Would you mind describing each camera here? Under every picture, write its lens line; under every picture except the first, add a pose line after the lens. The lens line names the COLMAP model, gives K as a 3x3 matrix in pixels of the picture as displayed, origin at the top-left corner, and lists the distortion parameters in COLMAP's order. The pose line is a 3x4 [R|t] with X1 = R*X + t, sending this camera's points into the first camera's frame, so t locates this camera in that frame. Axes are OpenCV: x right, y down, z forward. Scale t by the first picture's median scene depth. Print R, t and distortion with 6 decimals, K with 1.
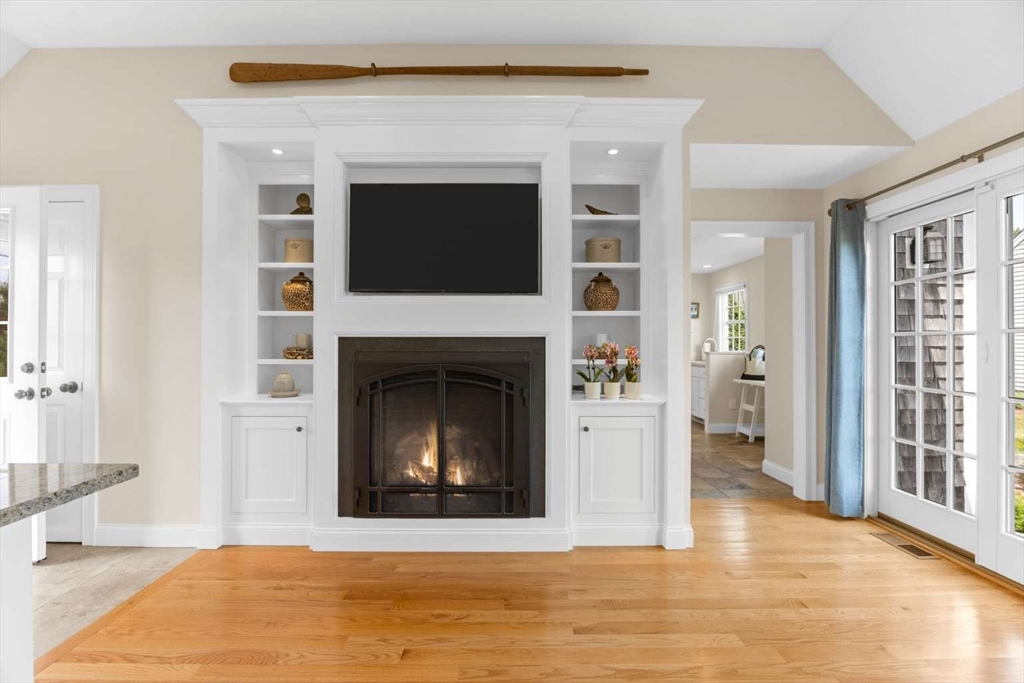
lens RADIAL K [[461.2, 0, 512.0], [0, 461.2, 341.5], [0, 0, 1]] dist [-0.002876, -0.000360]
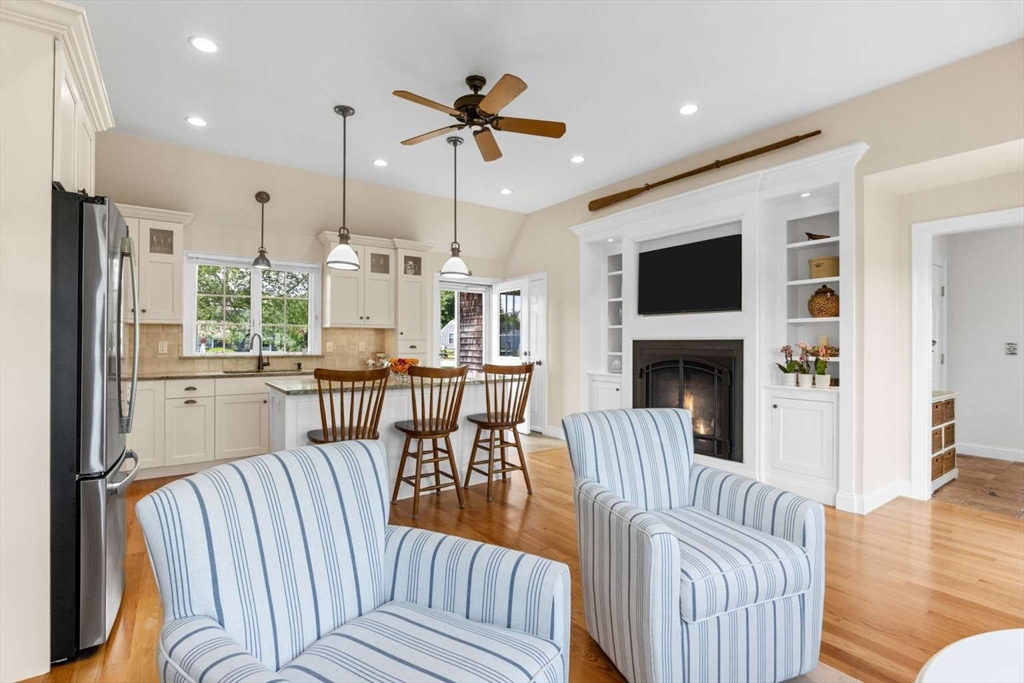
lens RADIAL K [[461.2, 0, 512.0], [0, 461.2, 341.5], [0, 0, 1]] dist [-0.002876, -0.000360]
pose [[0.582604, -0.002150, -0.812753, 0.802922], [0.001044, 0.999998, -0.001897, -0.000640], [0.812756, 0.000256, 0.582605, -0.425956]]
